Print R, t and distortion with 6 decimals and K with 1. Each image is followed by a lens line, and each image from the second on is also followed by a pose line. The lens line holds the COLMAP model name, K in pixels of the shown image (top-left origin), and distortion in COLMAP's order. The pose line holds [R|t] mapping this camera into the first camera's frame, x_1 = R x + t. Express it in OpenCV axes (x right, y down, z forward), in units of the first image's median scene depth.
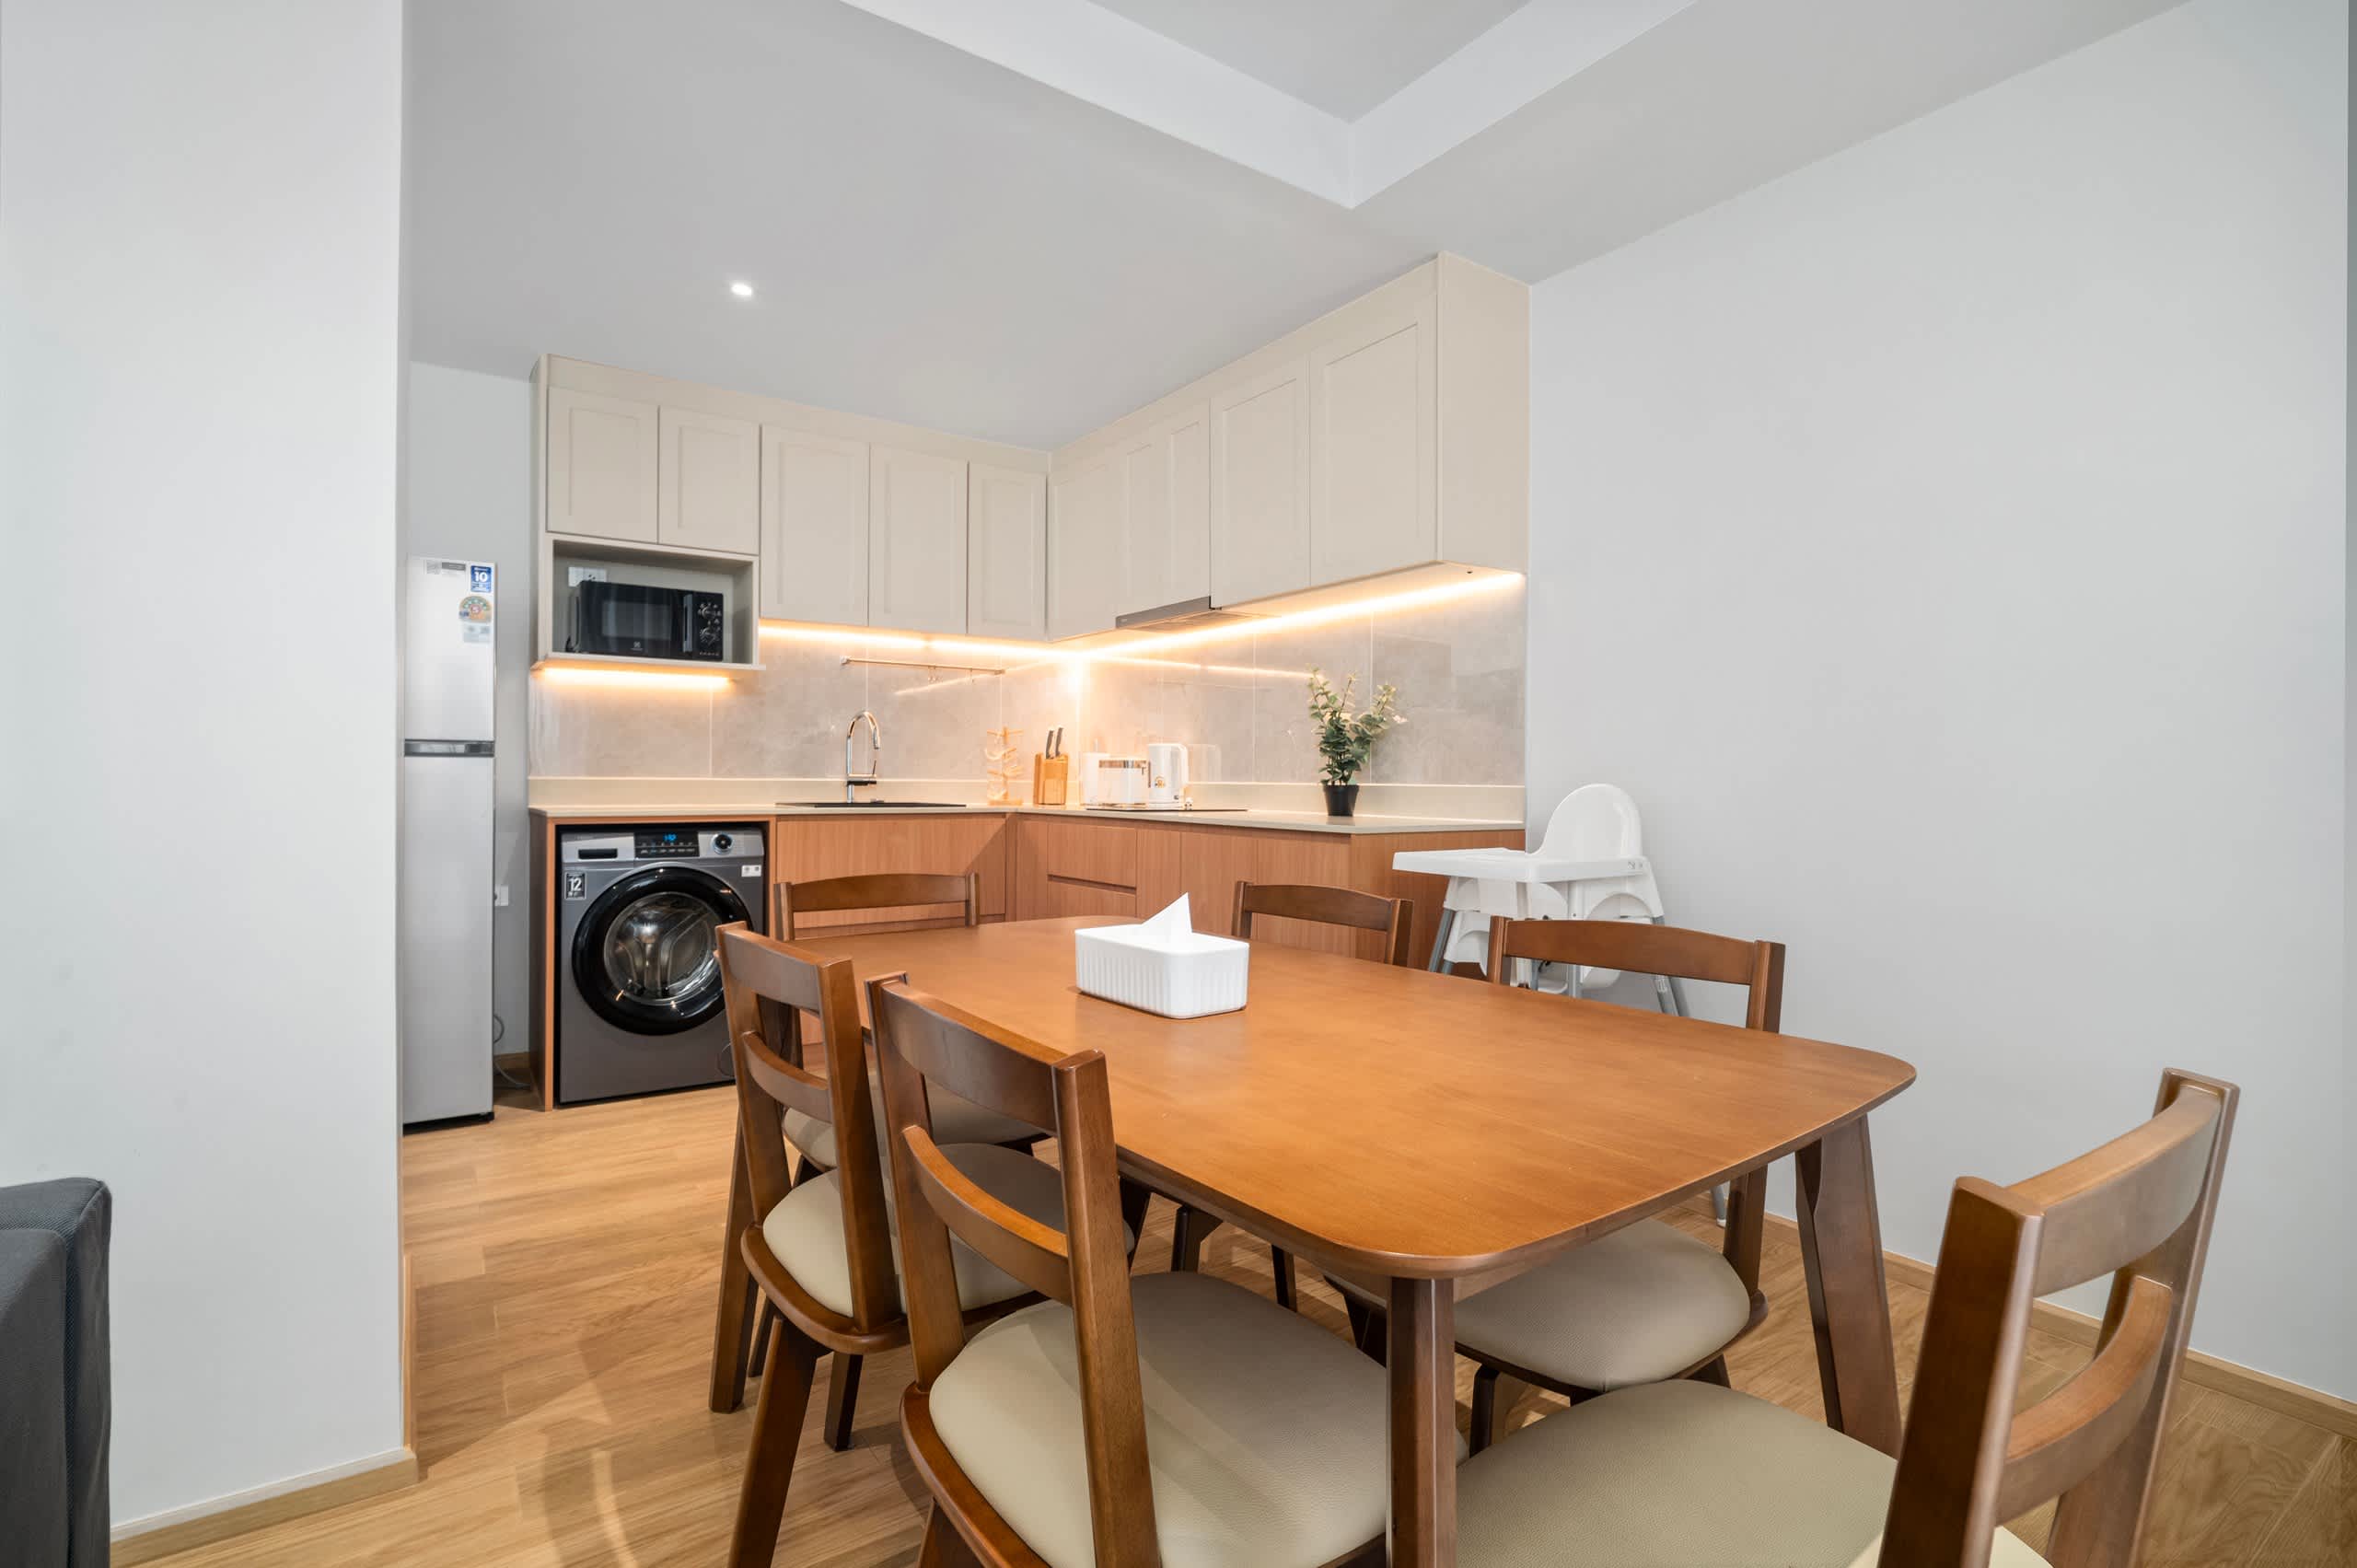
lens RADIAL K [[1107.9, 0, 1188.6], [0, 1107.9, 747.7], [0, 0, 1]] dist [0.000929, 0.000059]
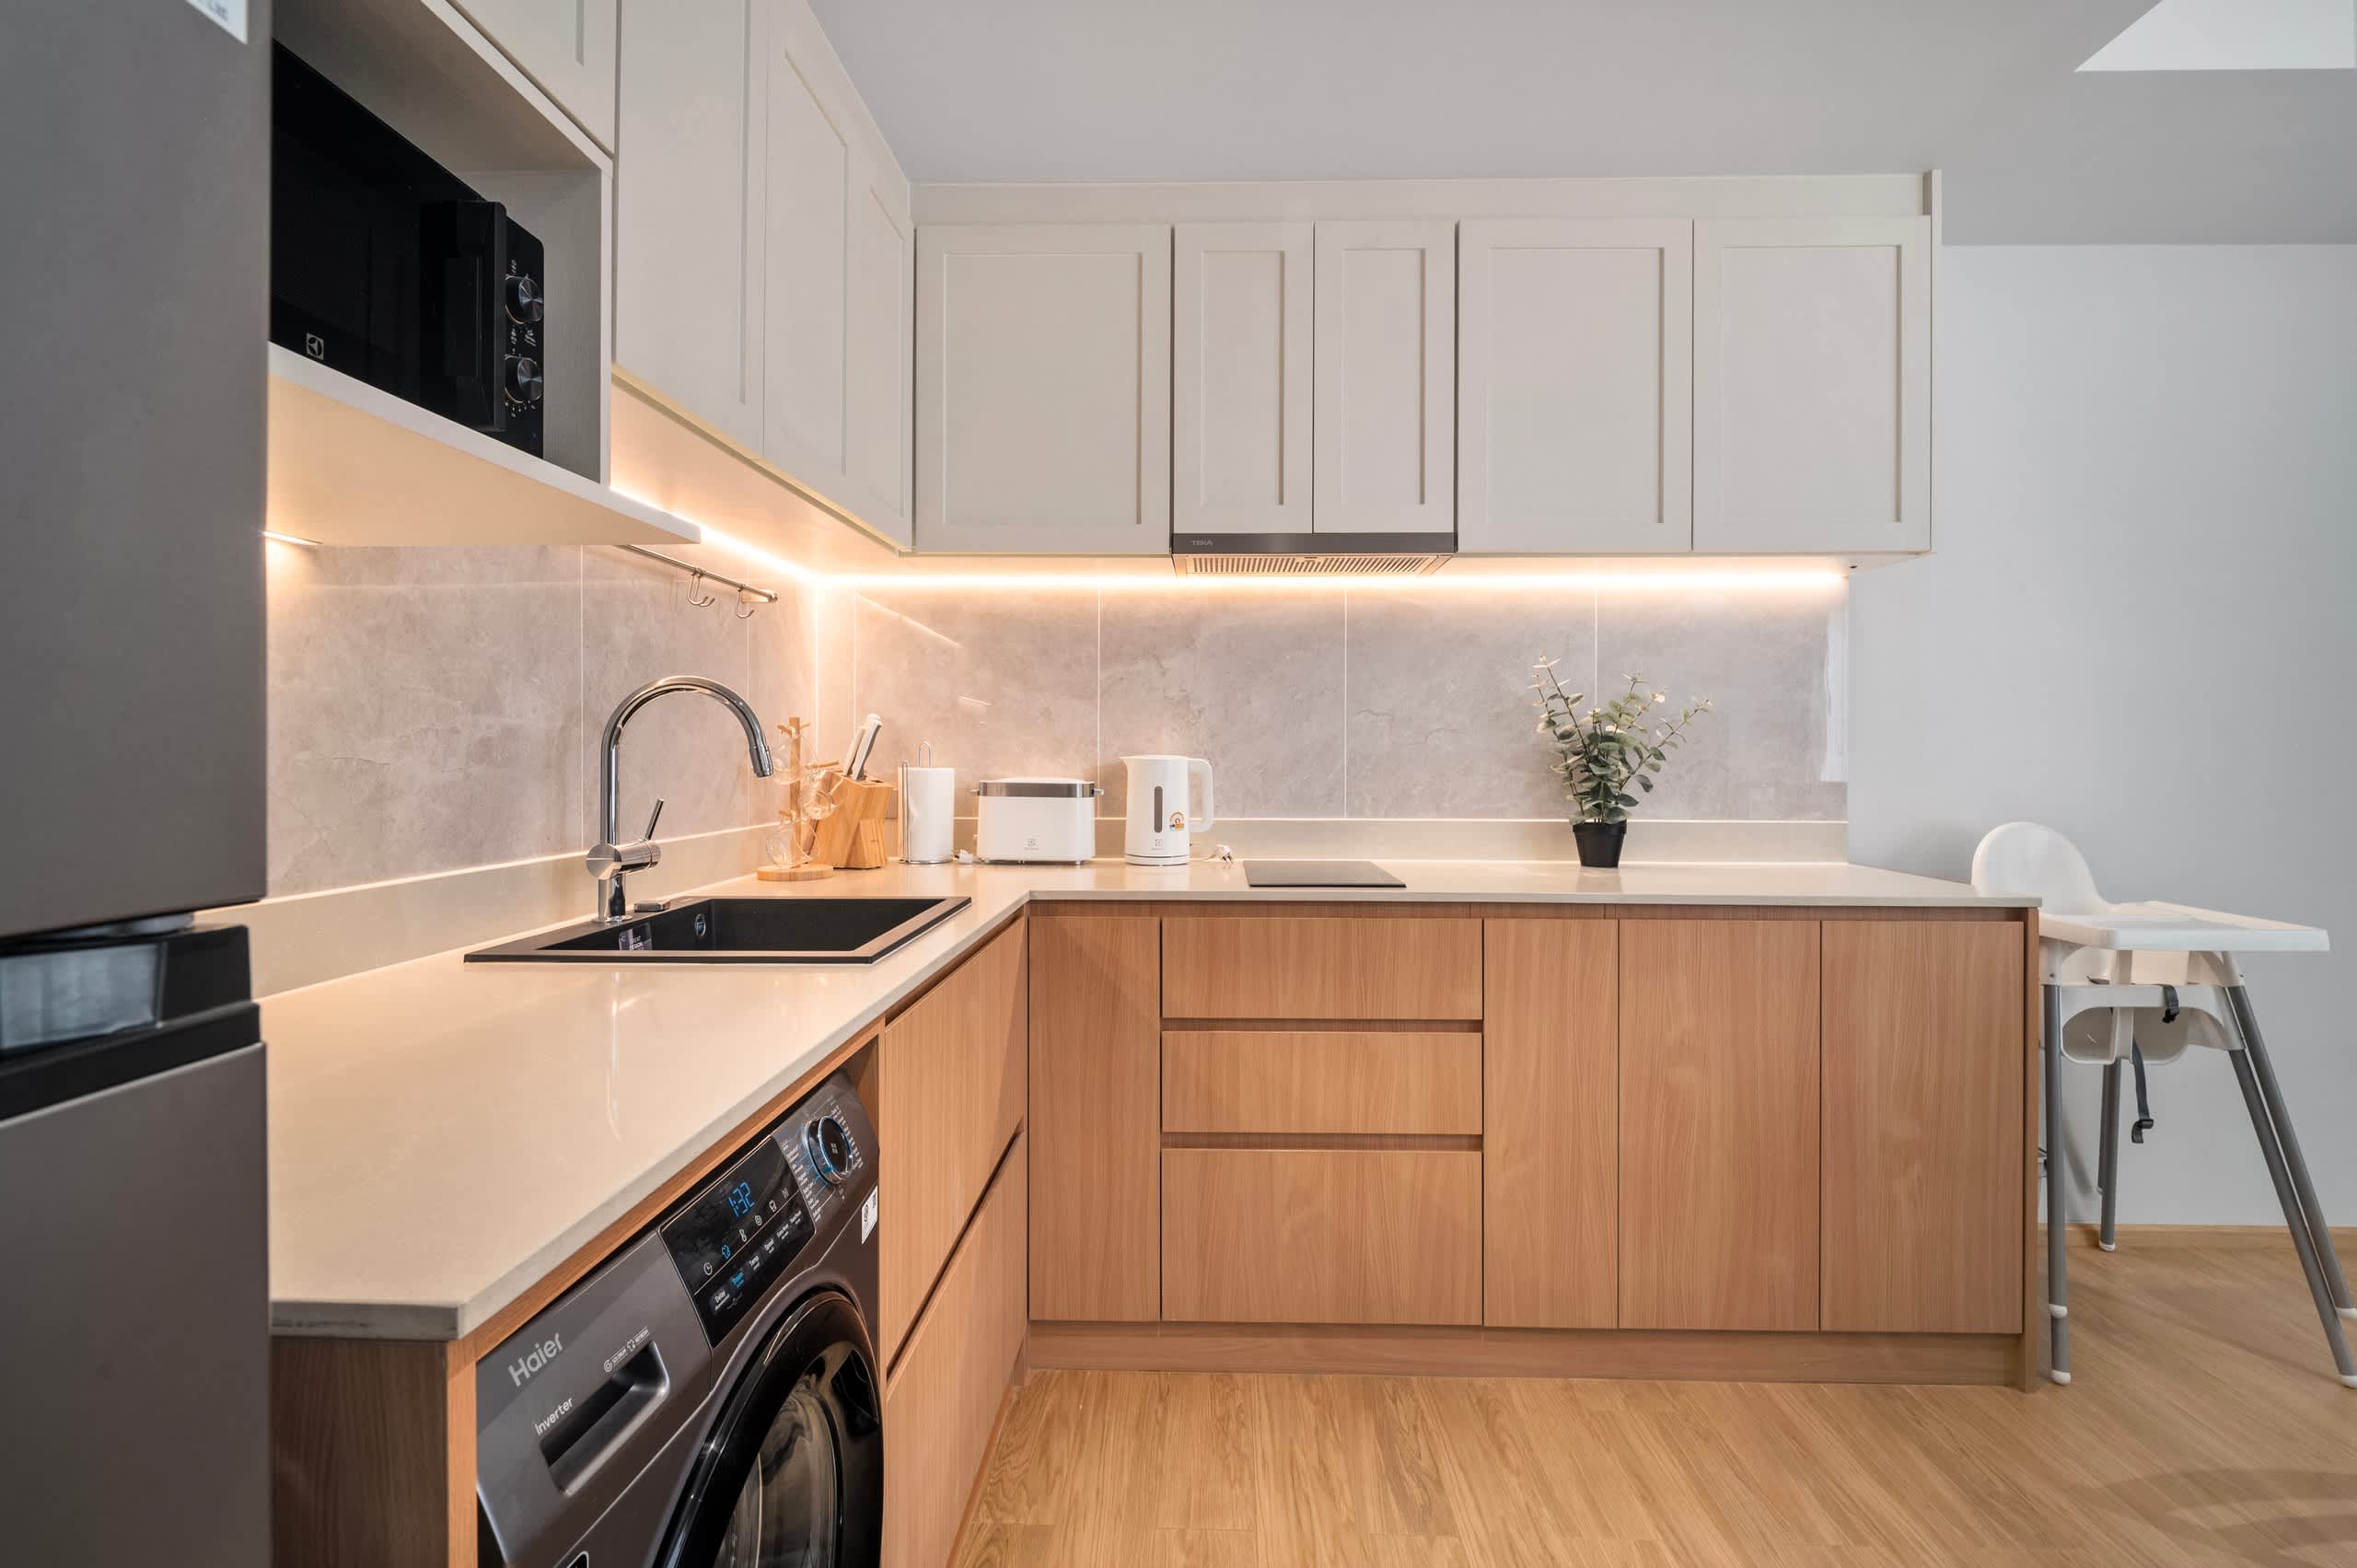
lens RADIAL K [[1107.9, 0, 1188.6], [0, 1107.9, 747.7], [0, 0, 1]] dist [0.000929, 0.000059]
pose [[0.600566, -0.002072, 0.799573, -0.539668], [-0.019599, 0.999658, 0.017311, -0.020664], [-0.799335, -0.026067, 0.600320, 0.693005]]
